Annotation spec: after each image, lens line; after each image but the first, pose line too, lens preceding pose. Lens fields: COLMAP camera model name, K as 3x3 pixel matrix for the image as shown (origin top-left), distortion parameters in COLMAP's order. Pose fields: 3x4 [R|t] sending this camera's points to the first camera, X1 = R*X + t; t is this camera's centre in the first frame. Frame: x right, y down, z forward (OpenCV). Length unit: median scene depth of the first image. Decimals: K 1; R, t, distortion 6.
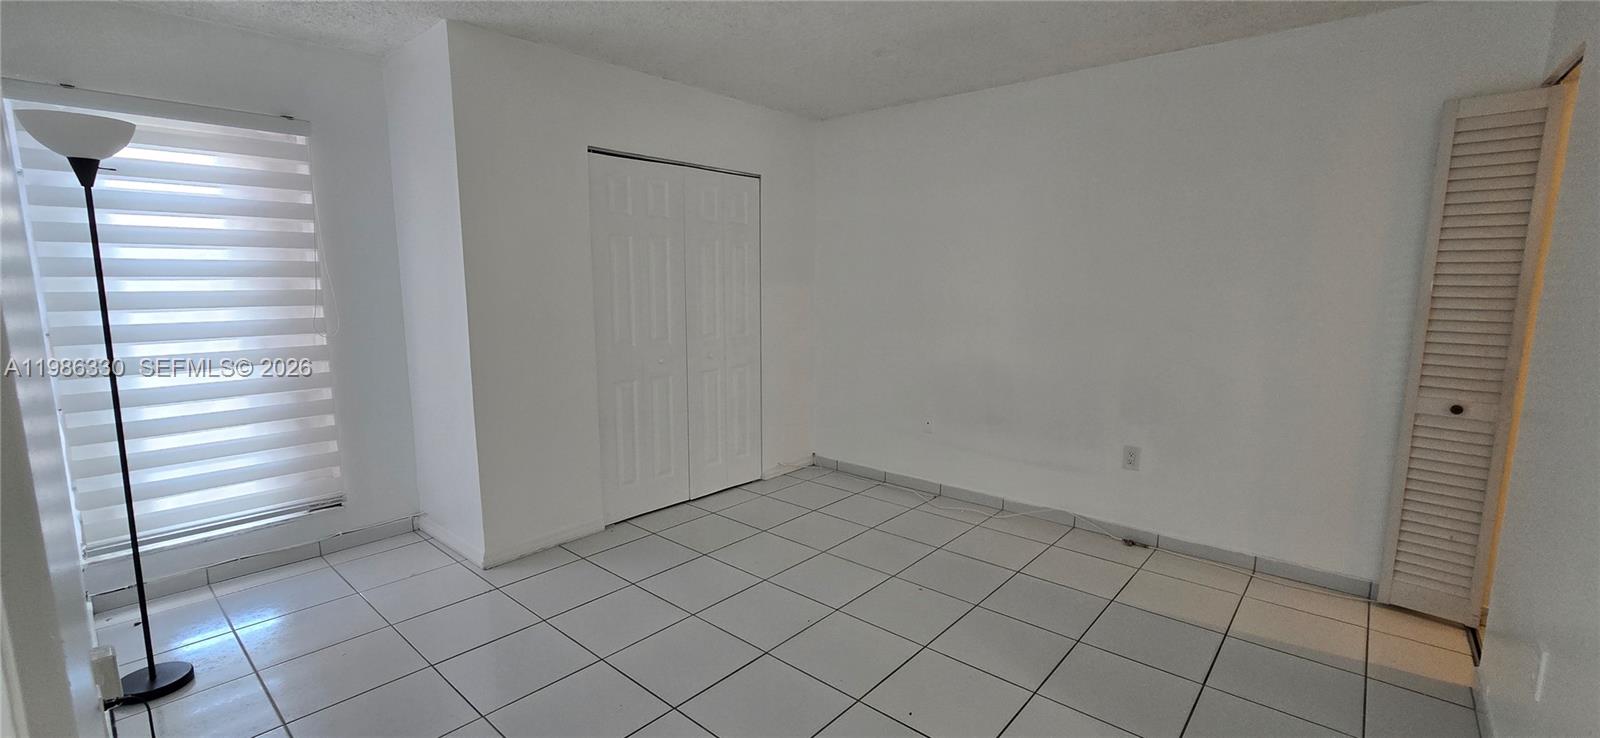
lens RADIAL K [[659.2, 0, 791.3], [0, 659.2, 378.7], [0, 0, 1]] dist [-0.002047, 0.000274]
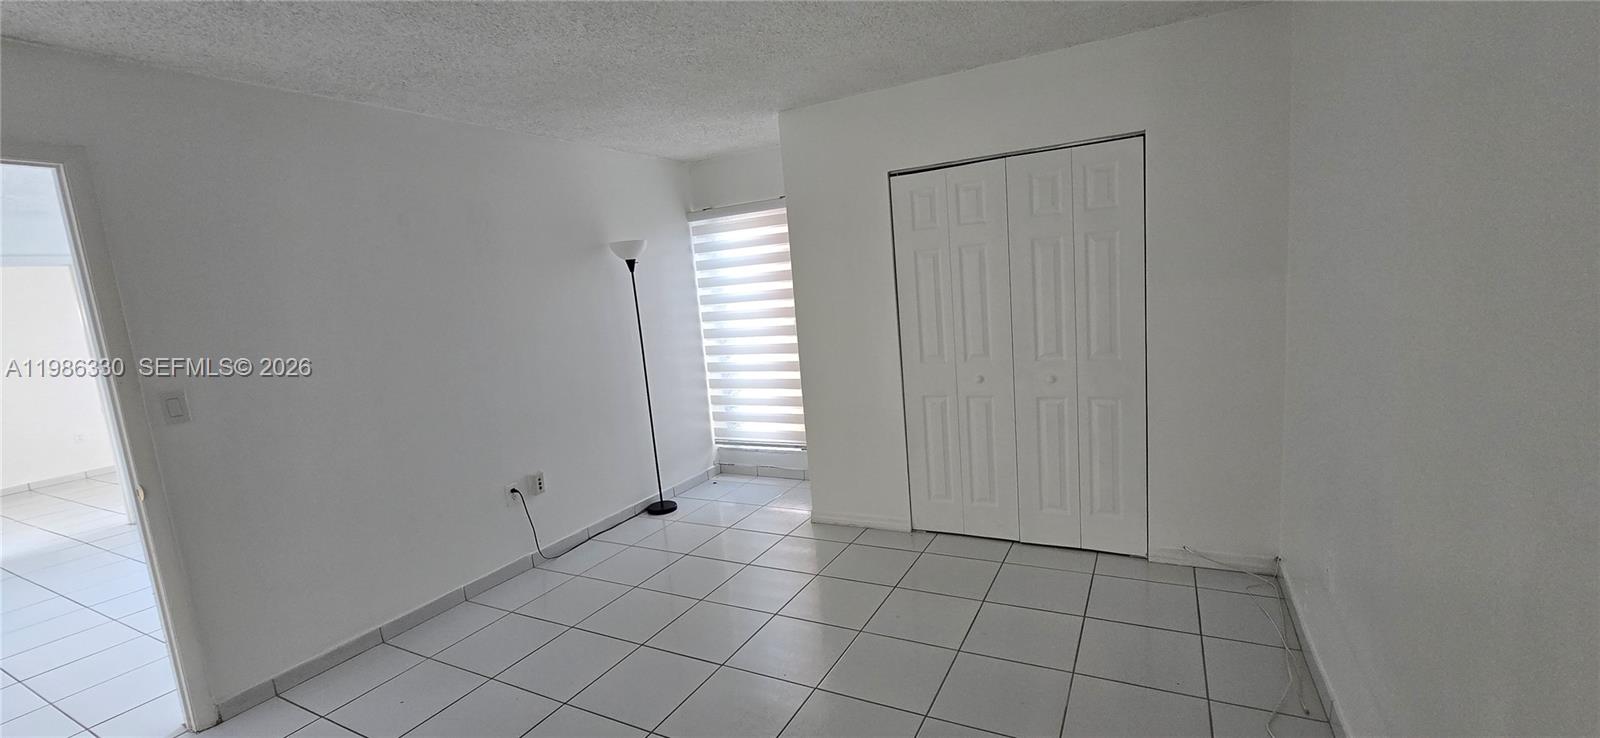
lens RADIAL K [[659.2, 0, 805.0], [0, 659.2, 369.1], [0, 0, 1]] dist [-0.002047, 0.000274]
pose [[0.238021, 0.106304, -0.965425, 0.744378], [-0.062830, 0.993596, 0.093915, -0.131432], [0.969226, 0.038304, 0.243175, 0.638684]]
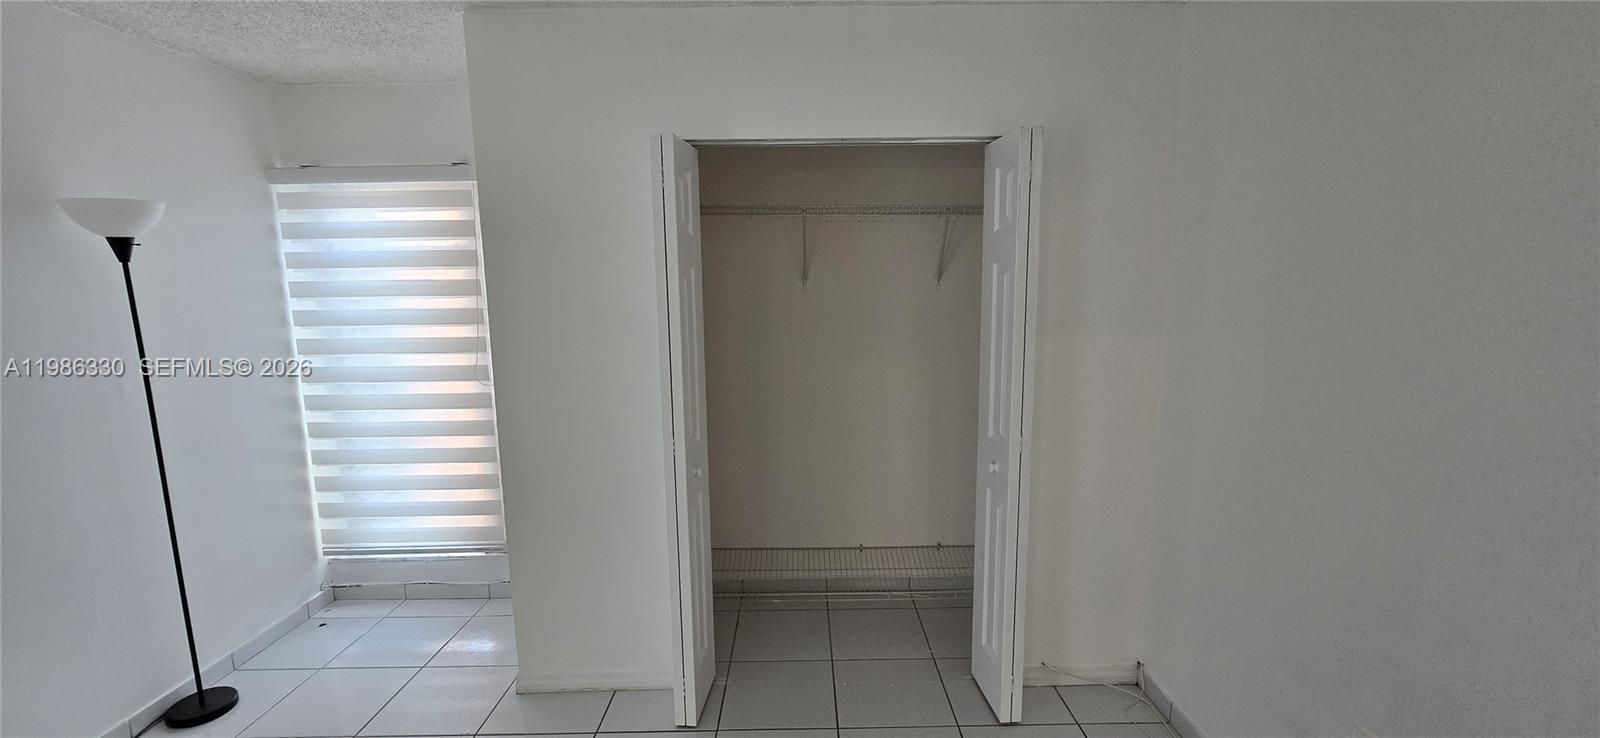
lens RADIAL K [[659.2, 0, 812.3], [0, 659.2, 375.4], [0, 0, 1]] dist [-0.002047, 0.000274]
pose [[0.677795, 0.092253, -0.729441, 0.325678], [-0.096028, 0.994707, 0.036572, -0.157182], [0.728953, 0.045258, 0.683066, 0.675204]]
